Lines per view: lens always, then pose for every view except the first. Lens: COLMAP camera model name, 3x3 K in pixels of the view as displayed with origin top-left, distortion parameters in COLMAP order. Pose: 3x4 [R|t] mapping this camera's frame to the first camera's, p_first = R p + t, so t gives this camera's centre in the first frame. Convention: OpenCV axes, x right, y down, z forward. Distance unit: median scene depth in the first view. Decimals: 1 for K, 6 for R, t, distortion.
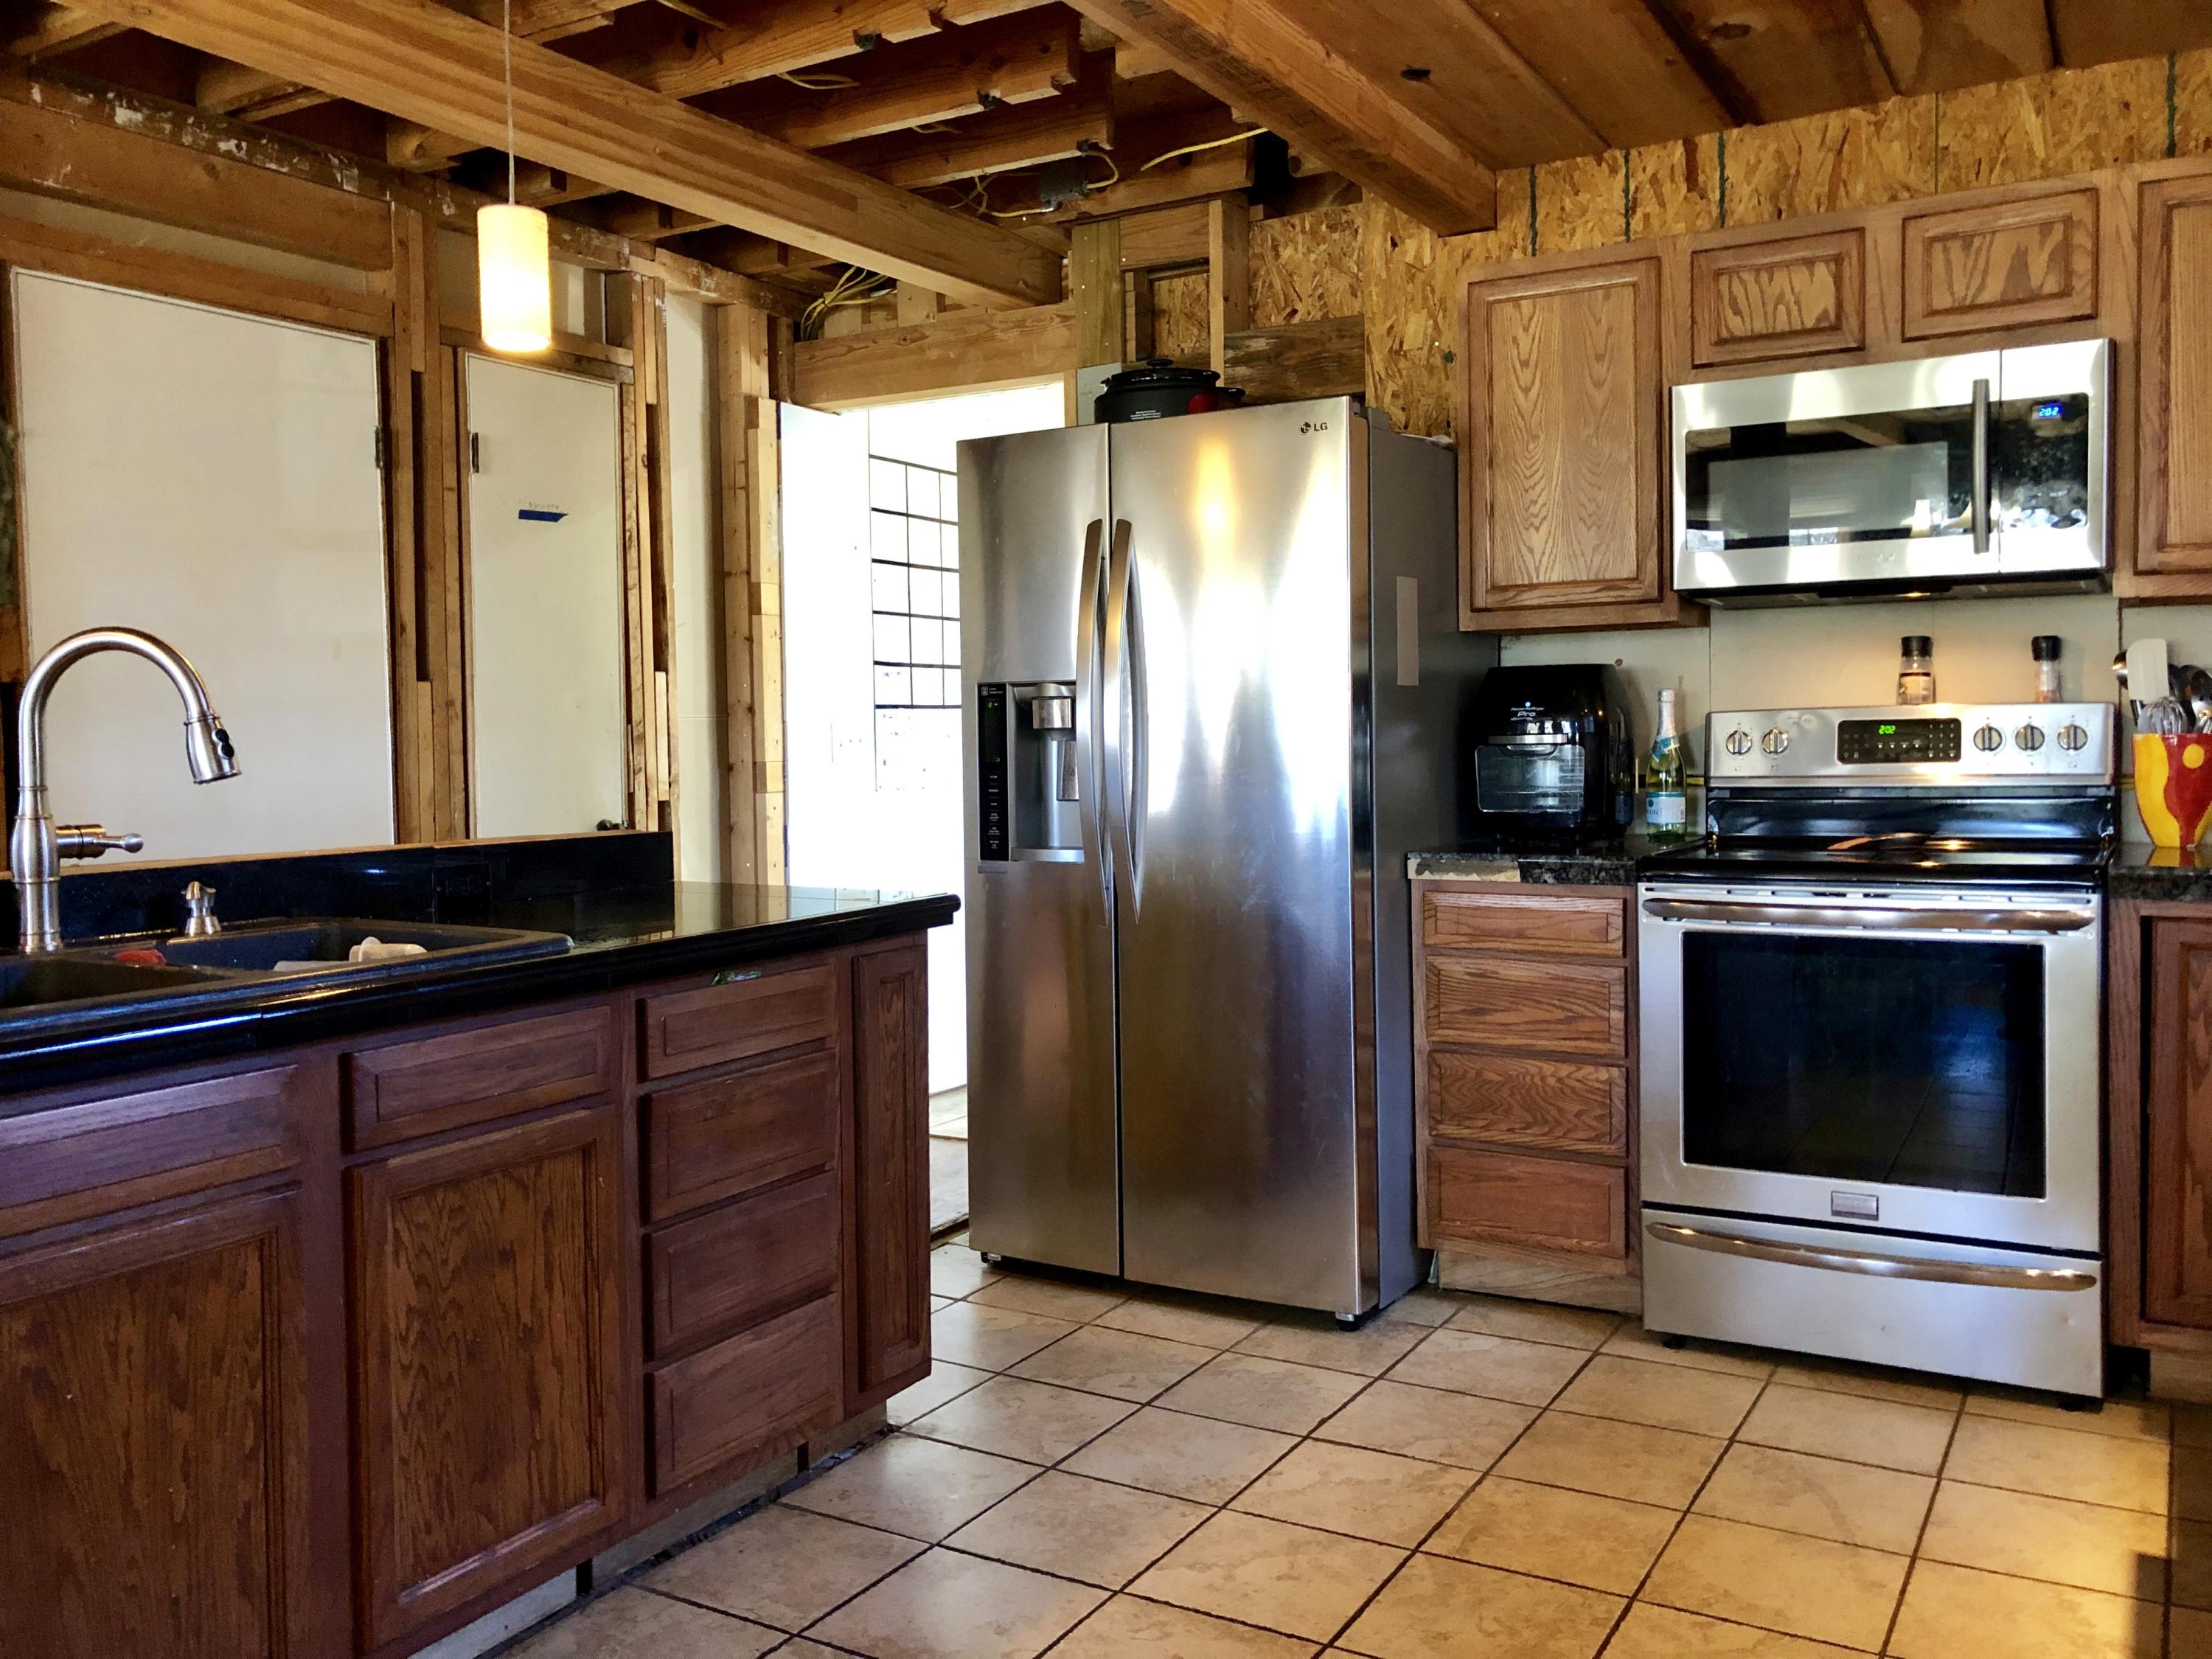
lens RADIAL K [[1808.3, 0, 1109.5], [0, 1808.3, 815.3], [0, 0, 1]] dist [0.011991, -0.014838]
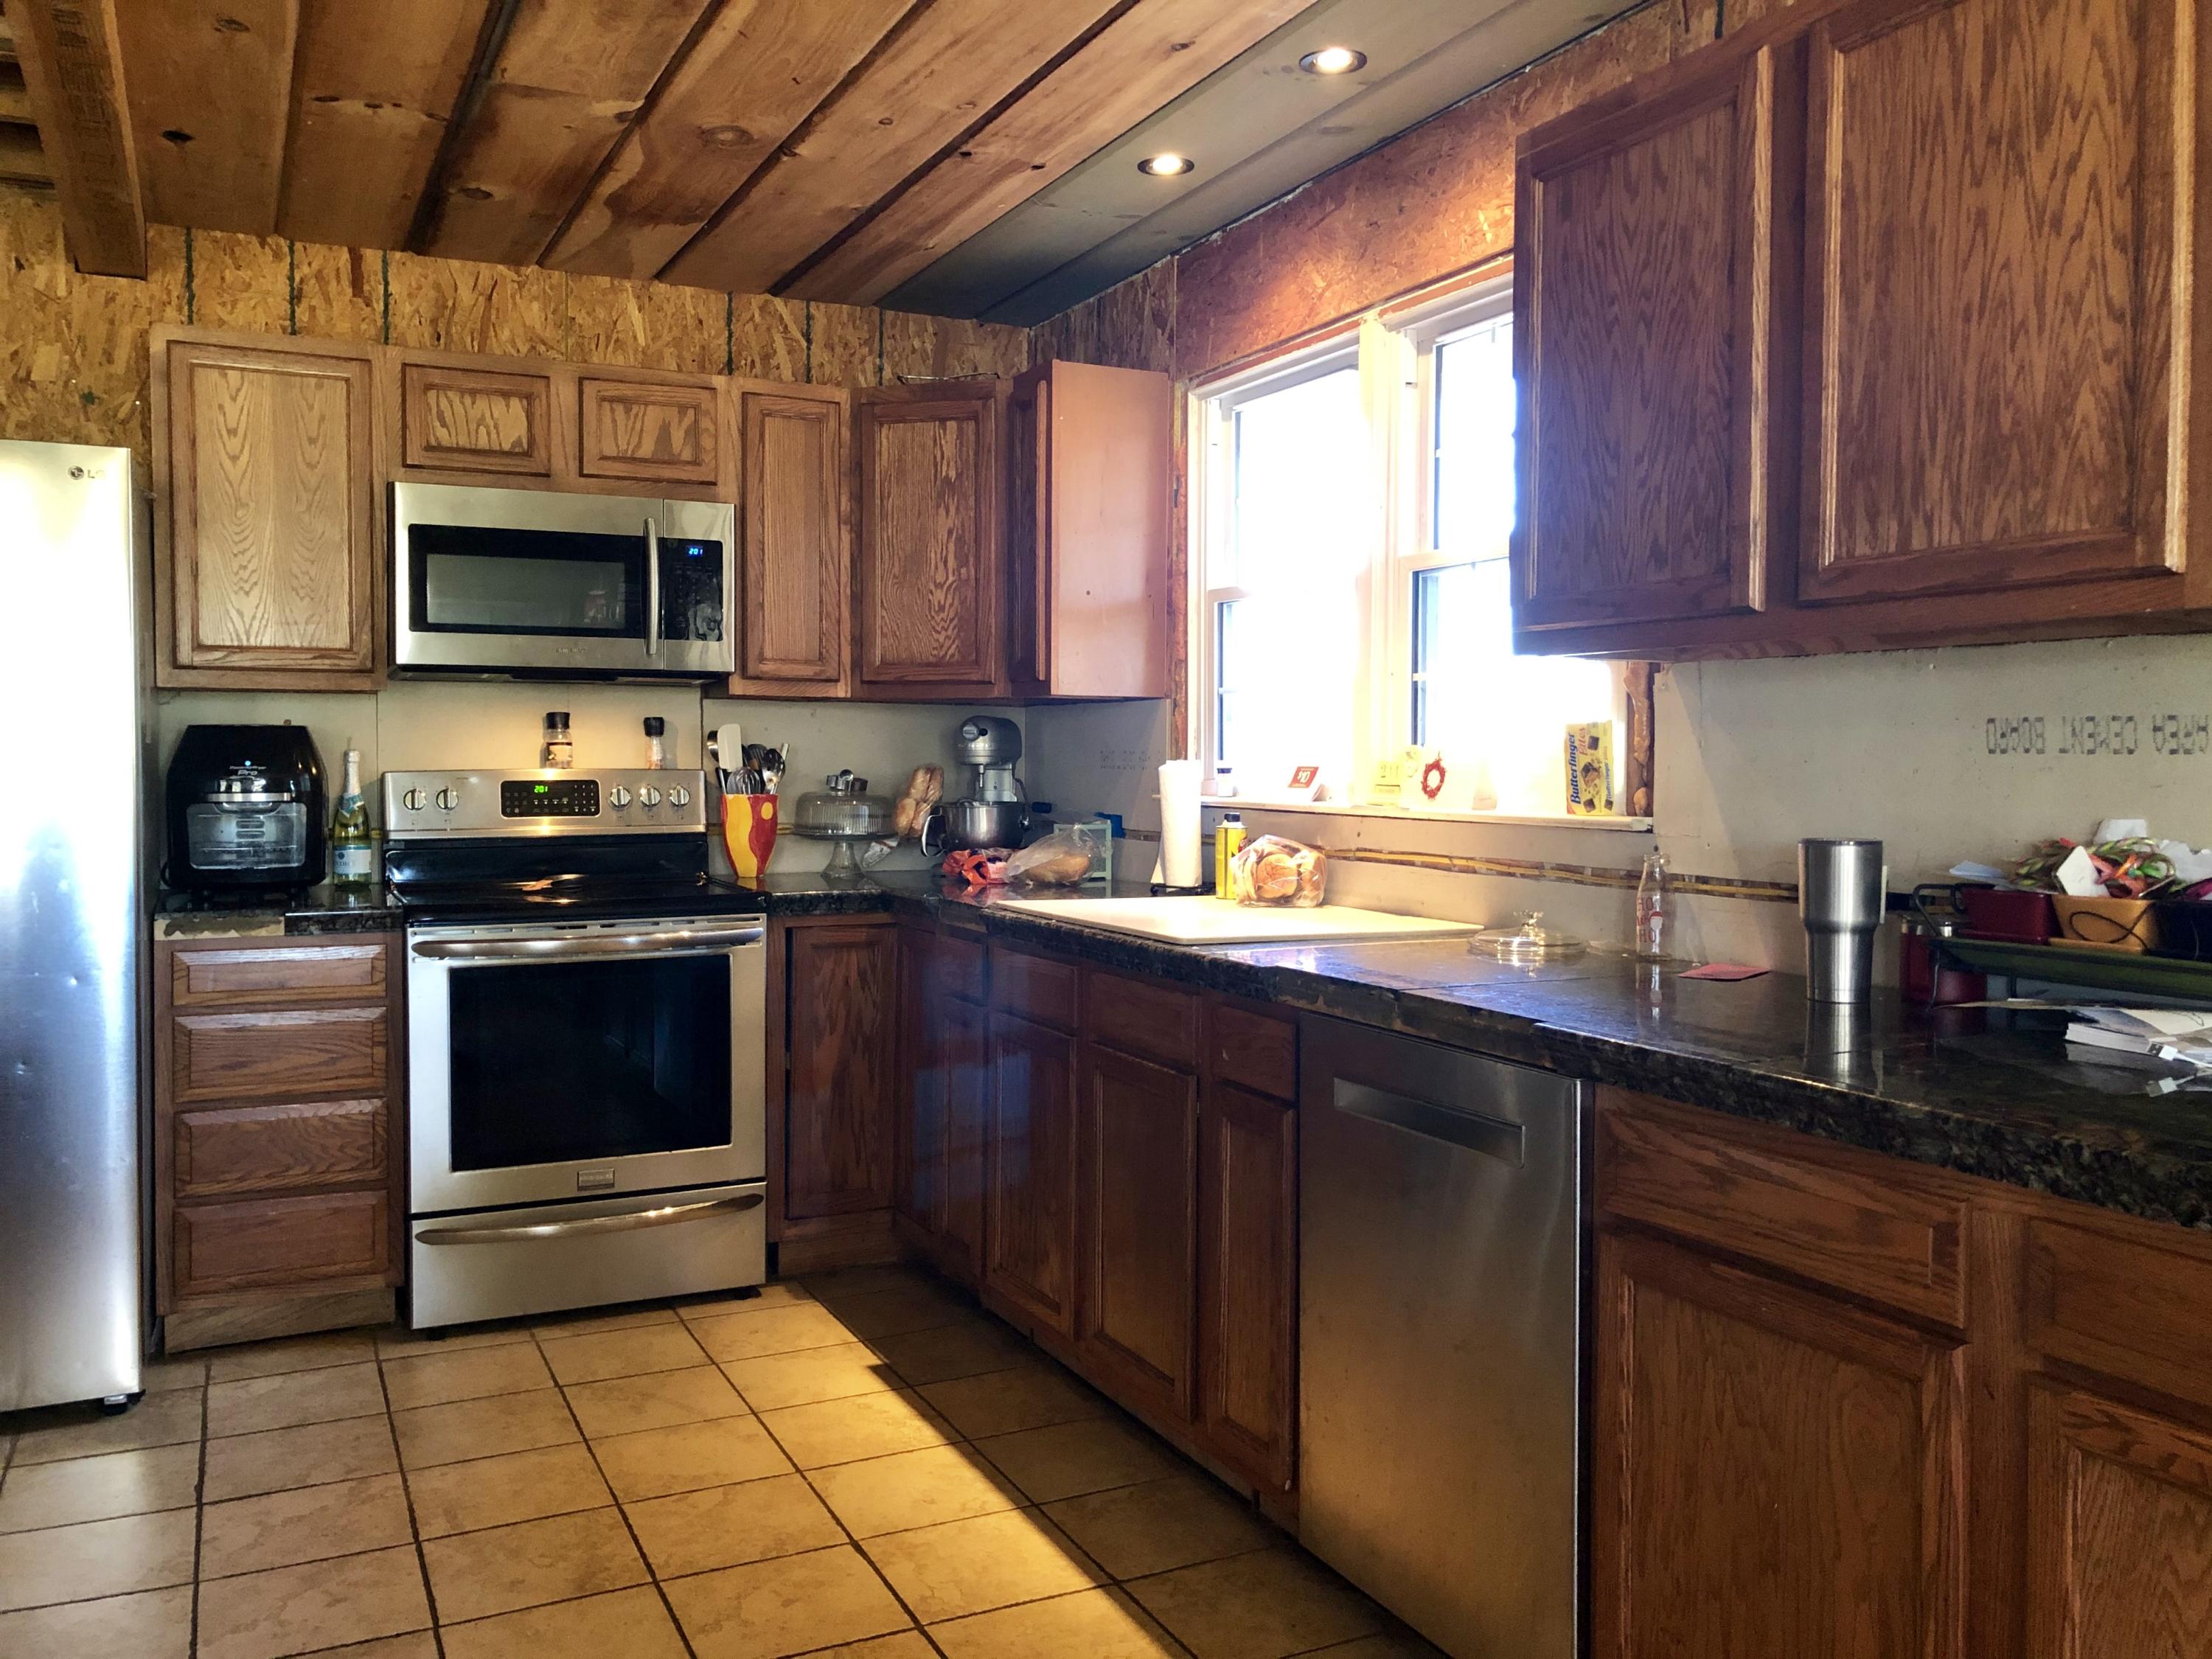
lens RADIAL K [[1808.3, 0, 1118.2], [0, 1808.3, 826.4], [0, 0, 1]] dist [0.011991, -0.014838]
pose [[0.549486, -0.015423, 0.835361, -0.379197], [0.025084, 0.999683, 0.001957, -0.015946], [-0.835126, 0.019879, 0.549699, 0.020331]]
